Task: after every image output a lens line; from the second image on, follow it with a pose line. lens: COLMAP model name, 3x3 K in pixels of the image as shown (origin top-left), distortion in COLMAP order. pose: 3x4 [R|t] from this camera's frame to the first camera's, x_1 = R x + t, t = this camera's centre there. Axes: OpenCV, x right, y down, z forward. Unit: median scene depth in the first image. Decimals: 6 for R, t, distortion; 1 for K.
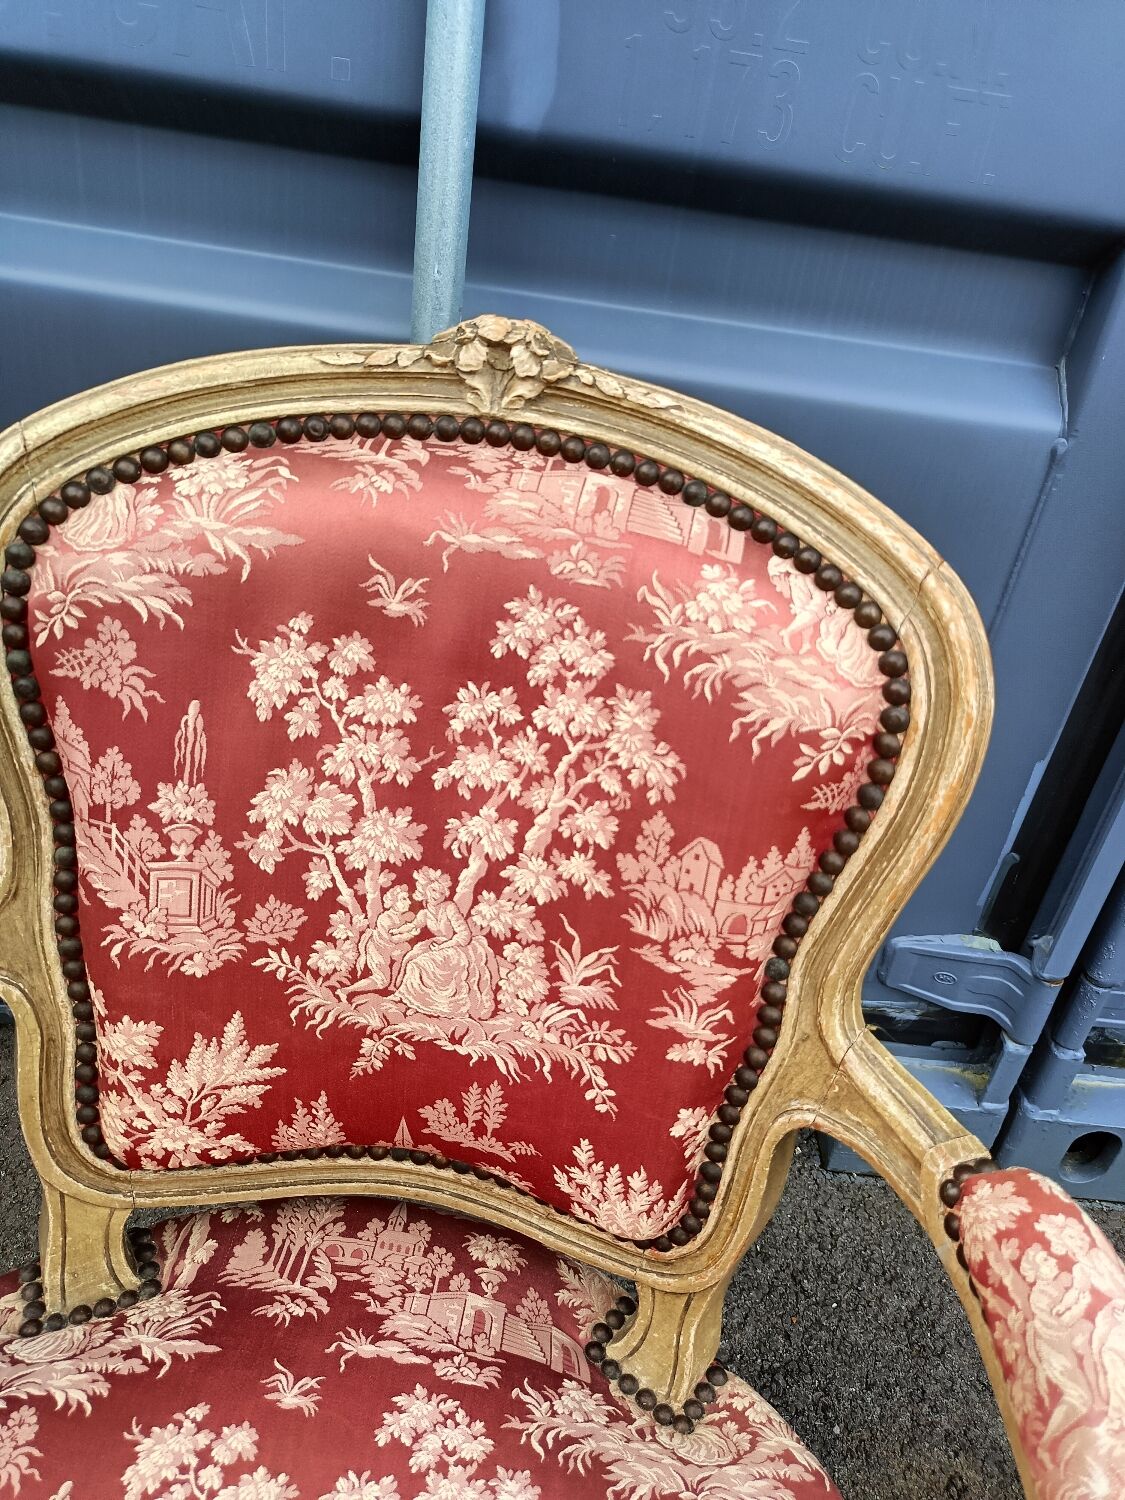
lens RADIAL K [[1124.7, 0, 570.6], [0, 1124.7, 744.7], [0, 0, 1]] dist [0.018143, -0.015014]
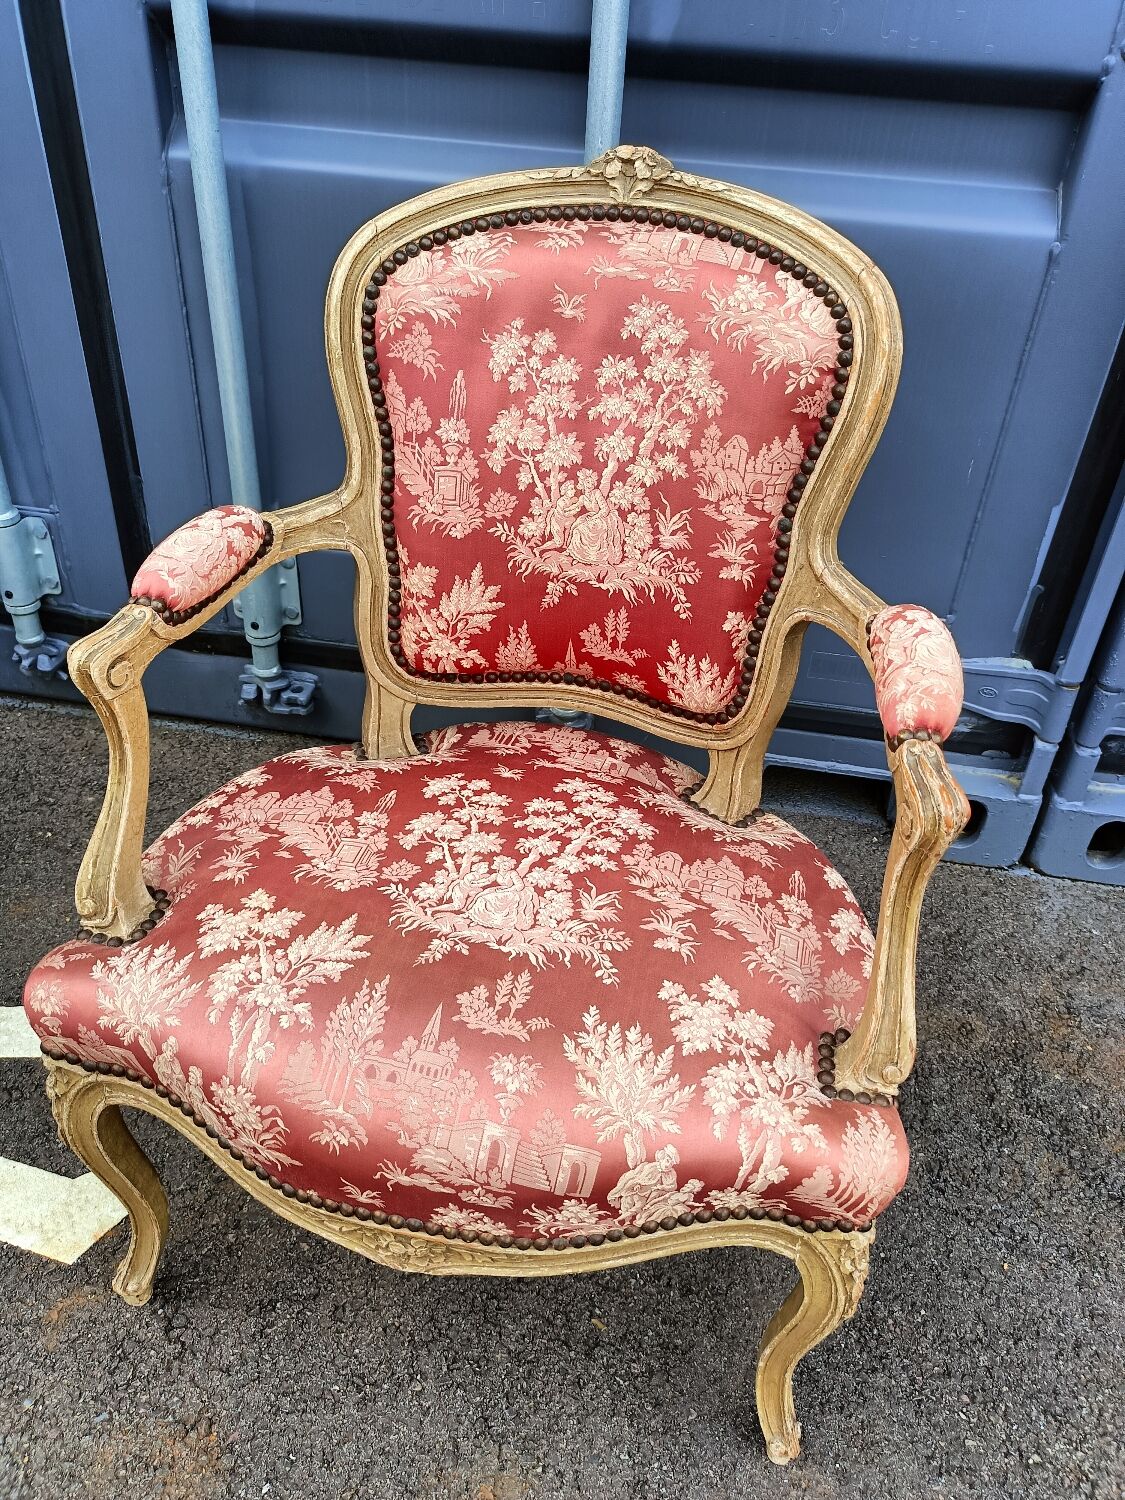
lens RADIAL K [[1124.7, 0, 561.8], [0, 1124.7, 746.4], [0, 0, 1]] dist [0.018143, -0.015014]
pose [[0.986253, 0.018140, -0.164245, 0.137718], [-0.010753, 0.998895, 0.045756, 0.470462], [0.164893, -0.043361, 0.985358, -0.783744]]
